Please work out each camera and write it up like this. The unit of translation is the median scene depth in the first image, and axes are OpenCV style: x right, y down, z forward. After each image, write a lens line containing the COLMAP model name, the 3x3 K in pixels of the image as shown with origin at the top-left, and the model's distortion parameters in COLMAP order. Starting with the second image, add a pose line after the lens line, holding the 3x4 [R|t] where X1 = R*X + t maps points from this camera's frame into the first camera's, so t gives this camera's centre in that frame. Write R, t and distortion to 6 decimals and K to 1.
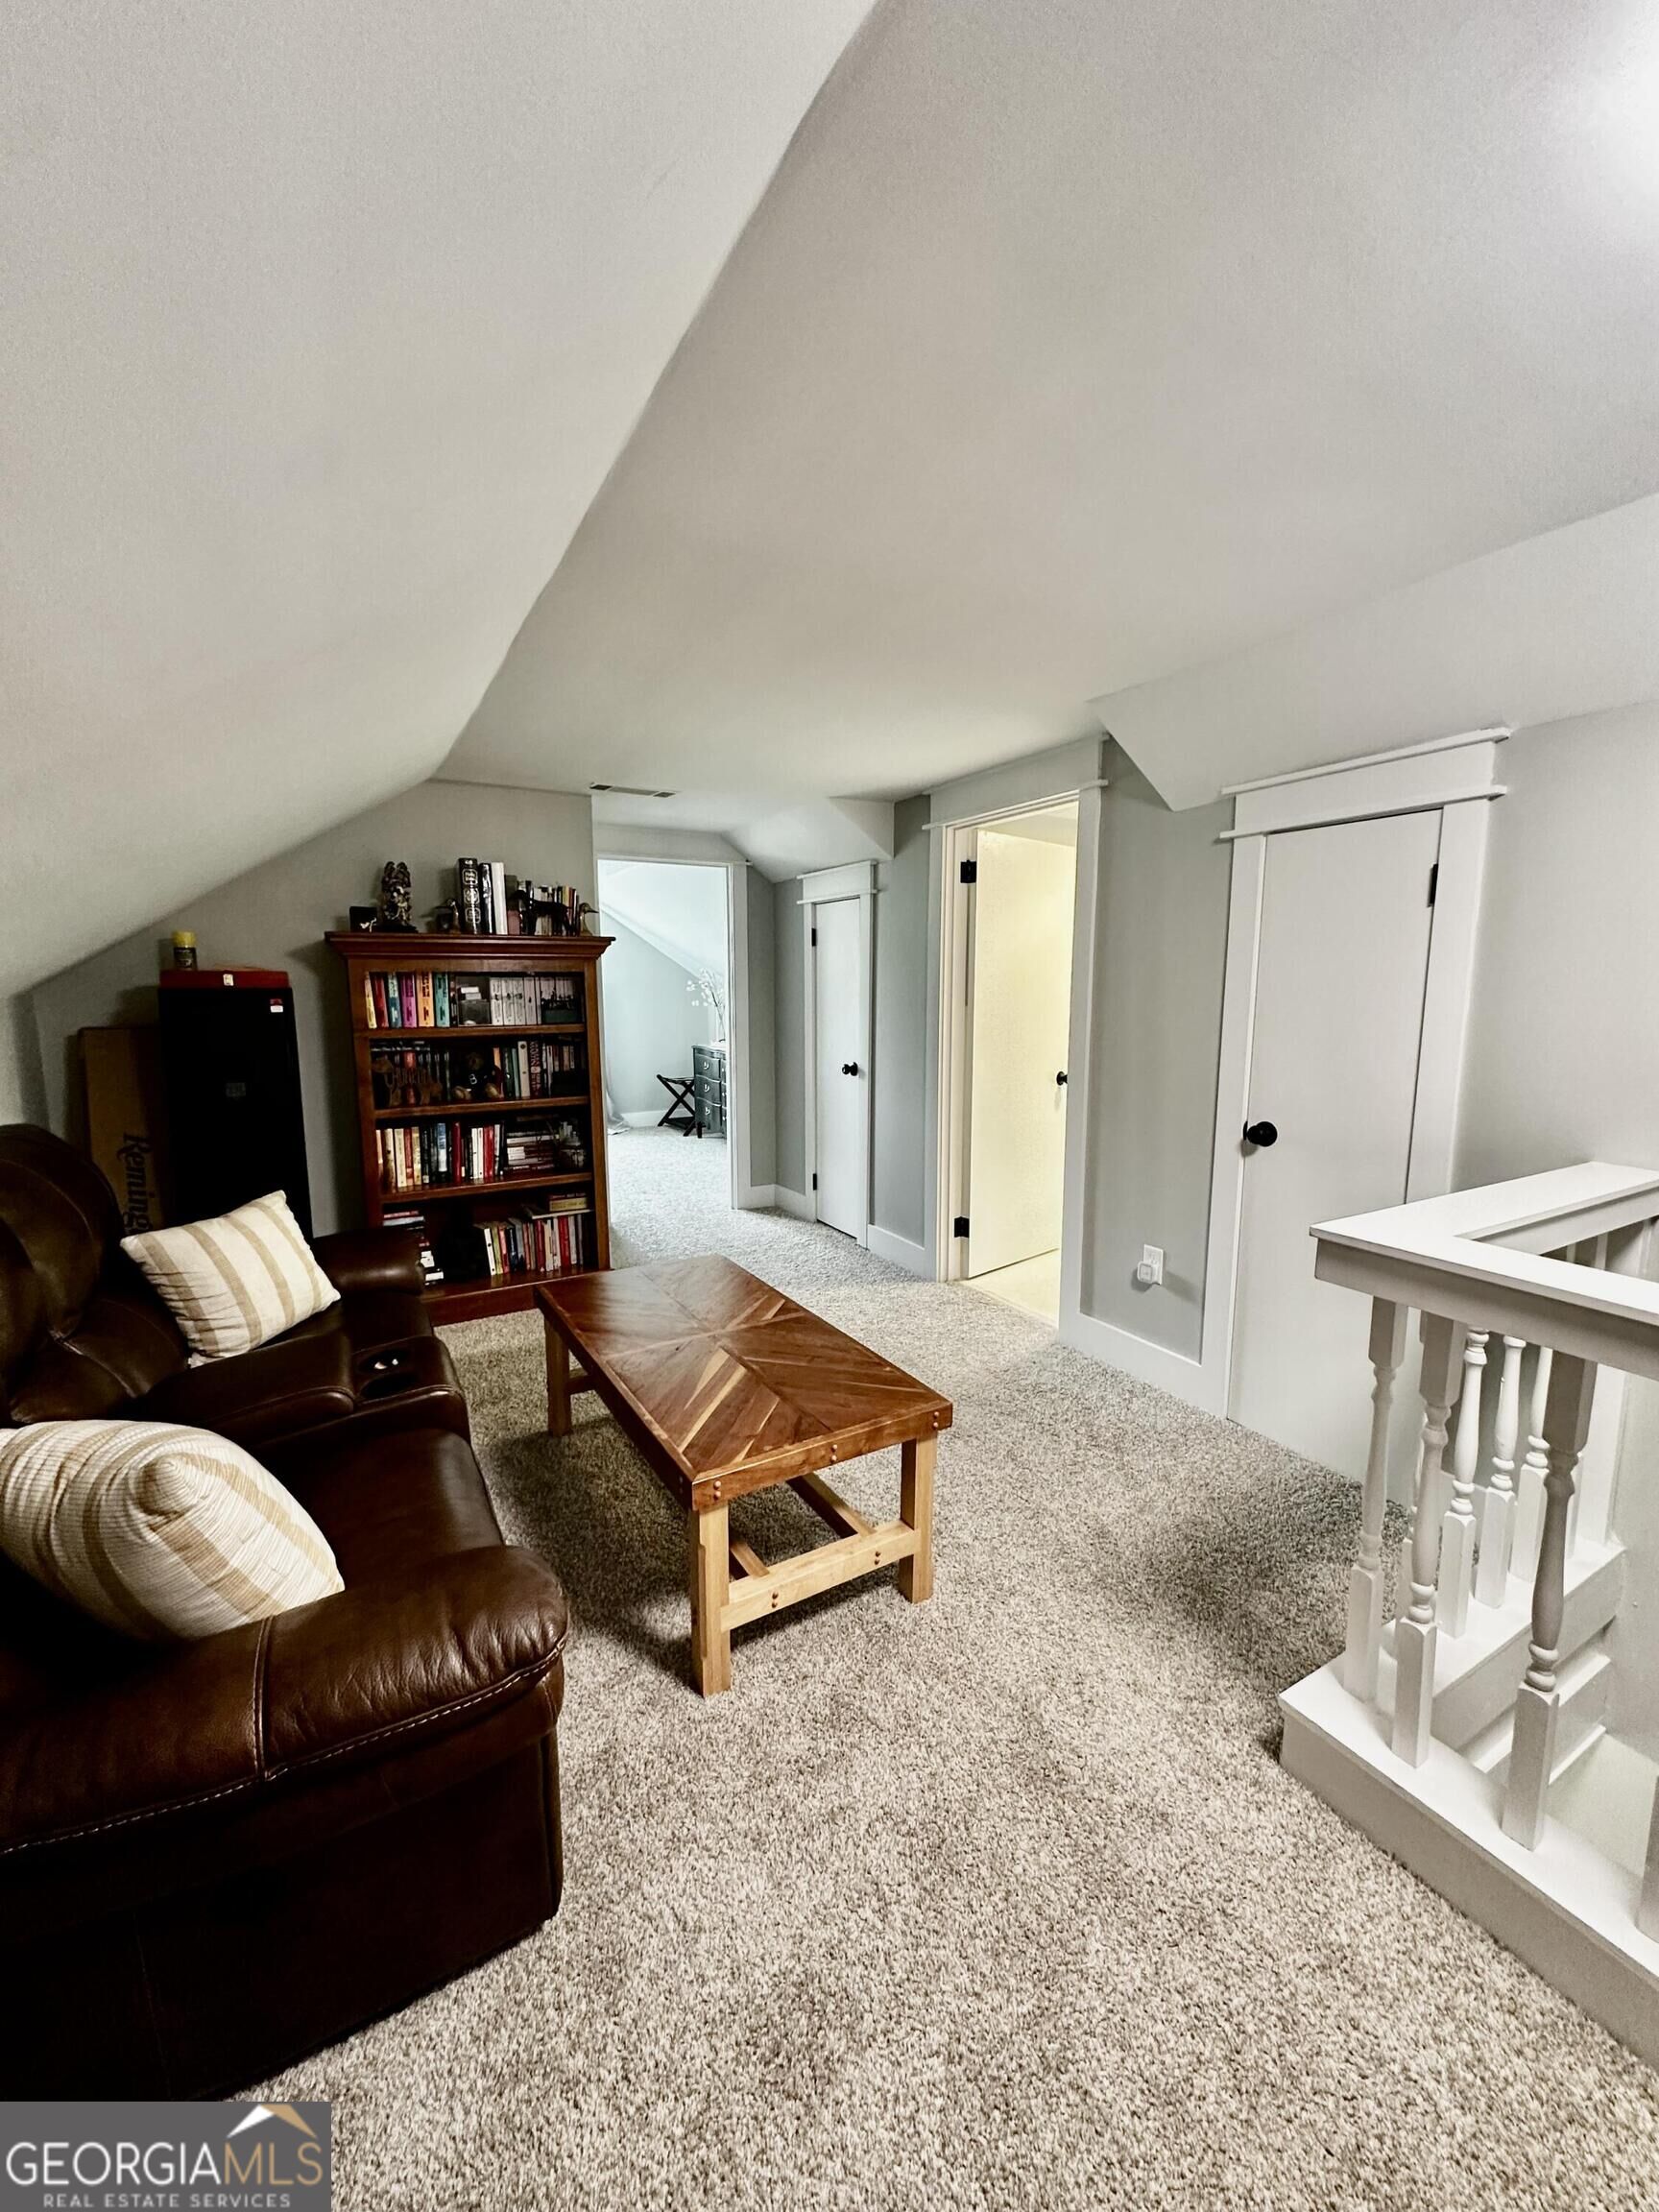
lens RADIAL K [[886.2, 0, 826.8], [0, 886.2, 1103.8], [0, 0, 1]] dist [-0.000561, -0.000021]
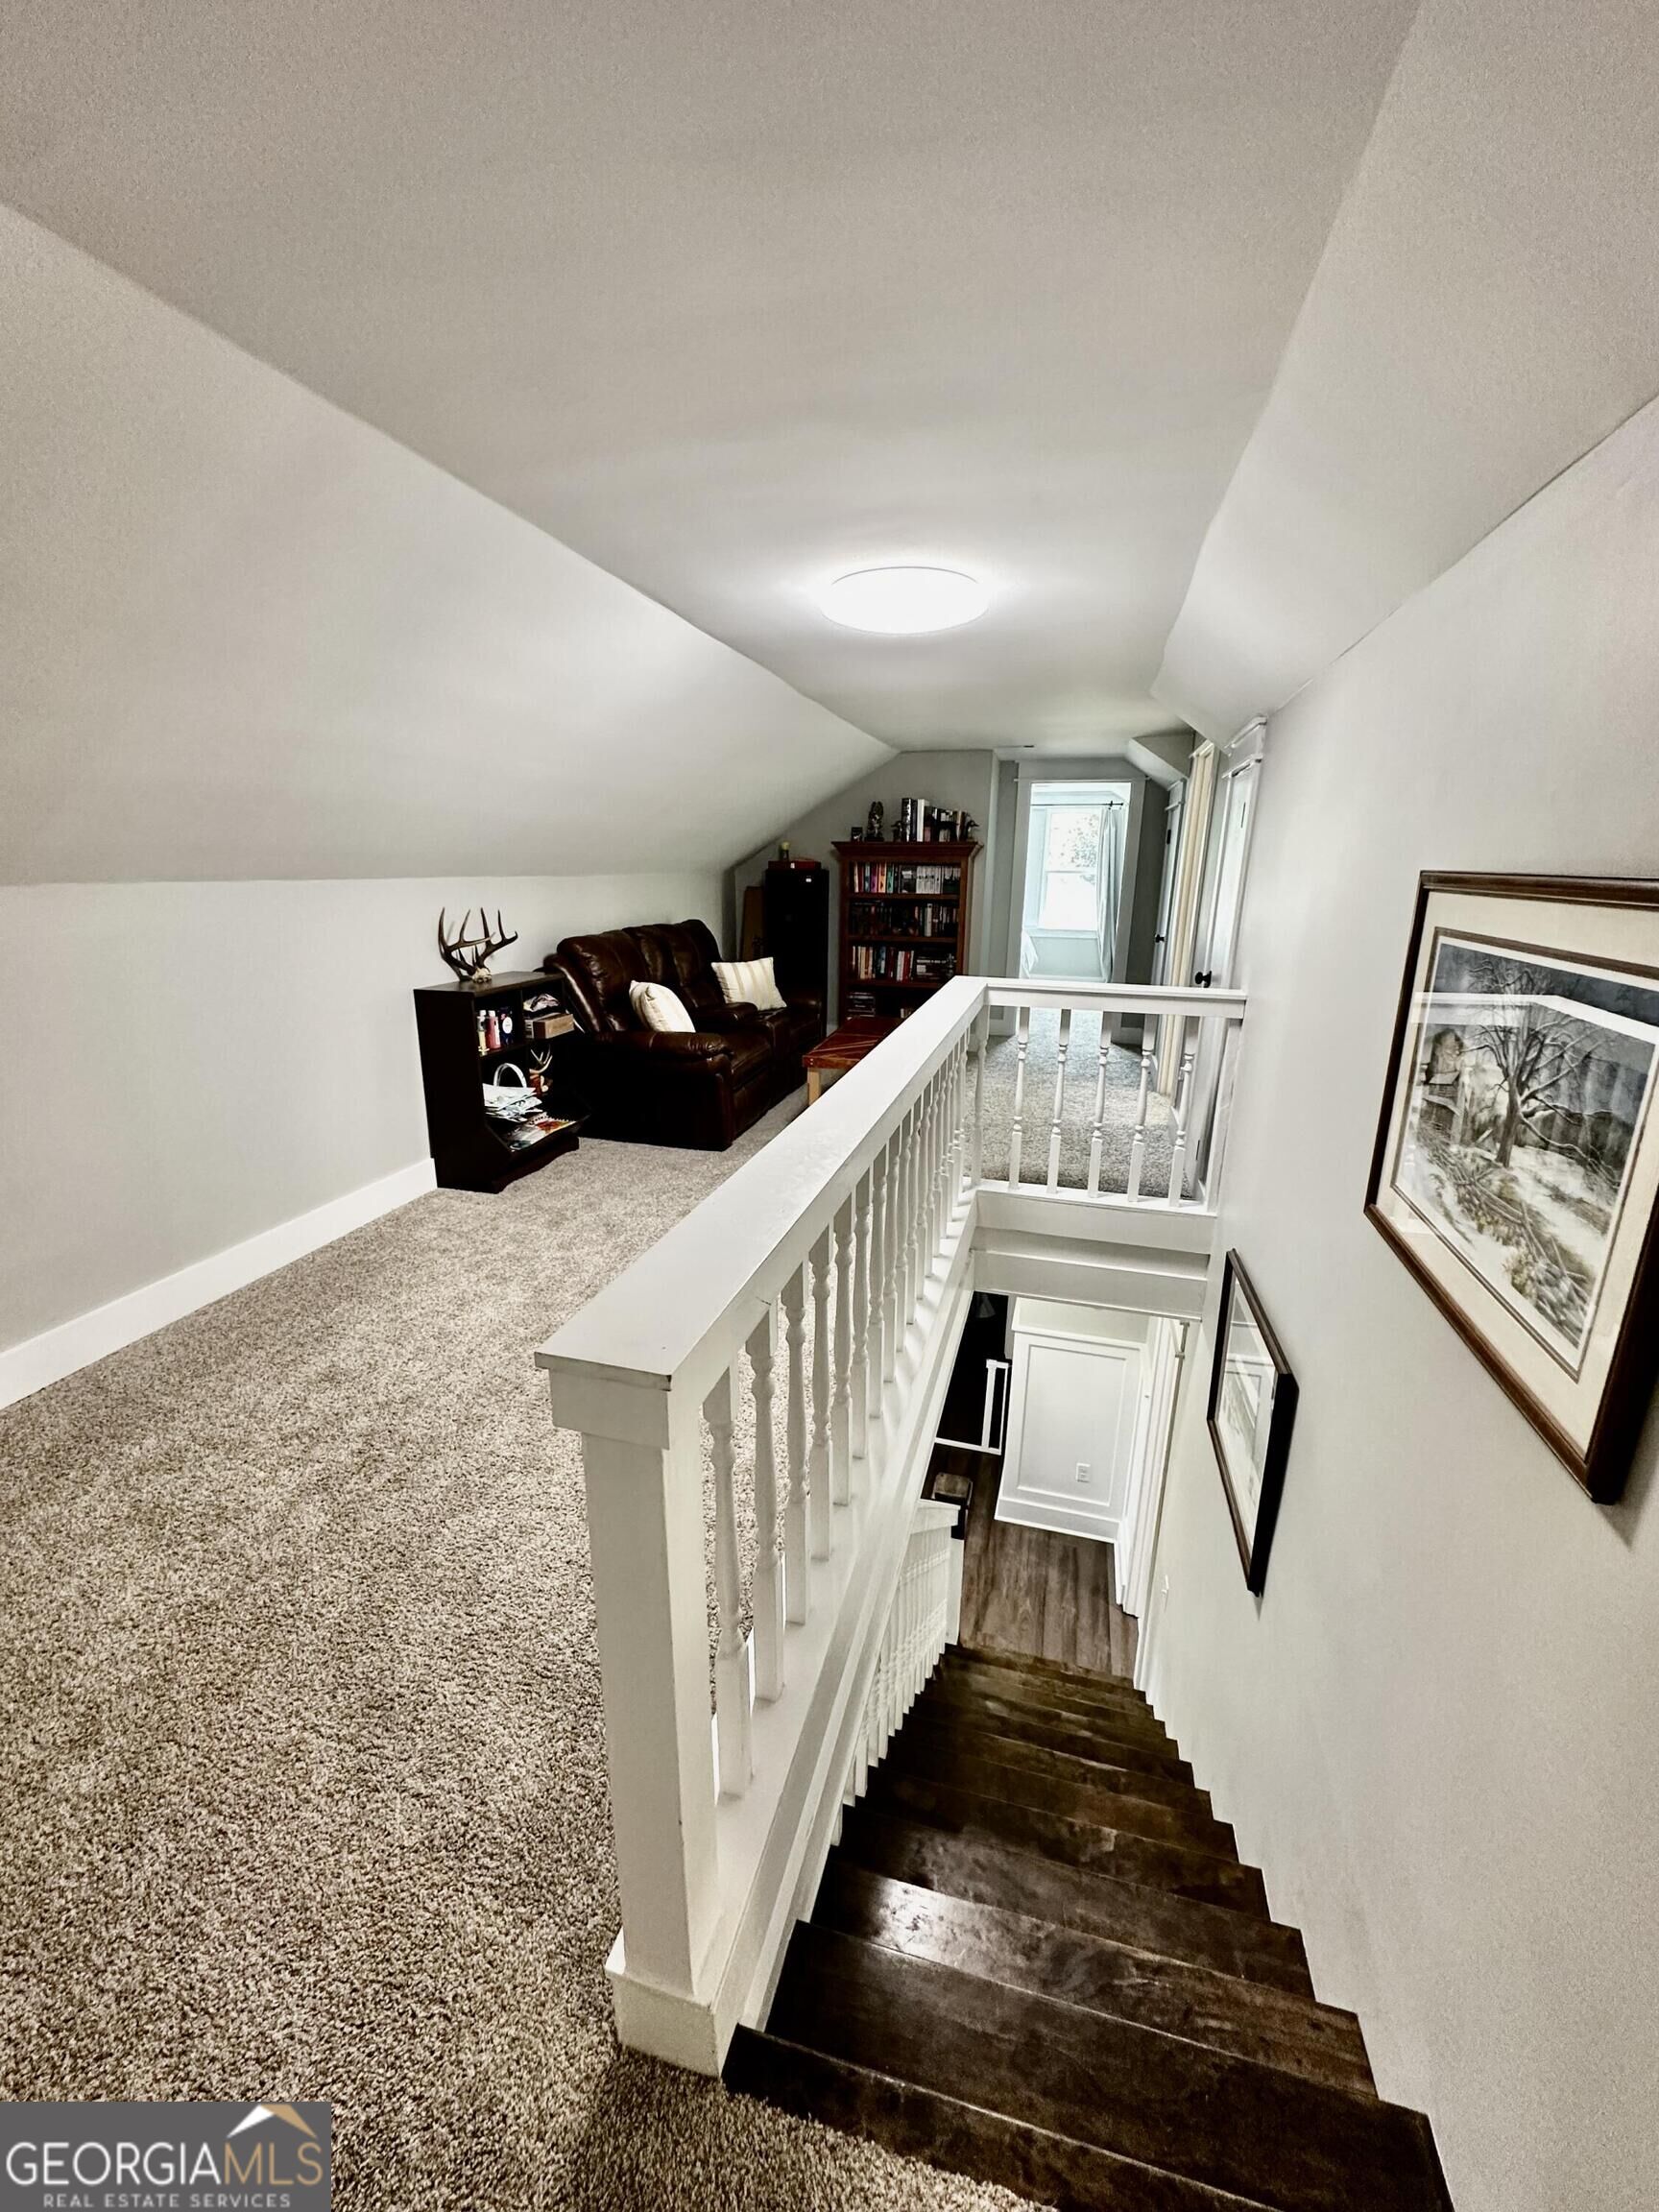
lens RADIAL K [[886.2, 0, 830.9], [0, 886.2, 1107.3], [0, 0, 1]] dist [-0.000561, -0.000021]
pose [[0.709658, 0.202780, -0.674734, 0.802806], [-0.110433, 0.977863, 0.177731, 0.034582], [0.695837, -0.051615, 0.716342, -0.418546]]
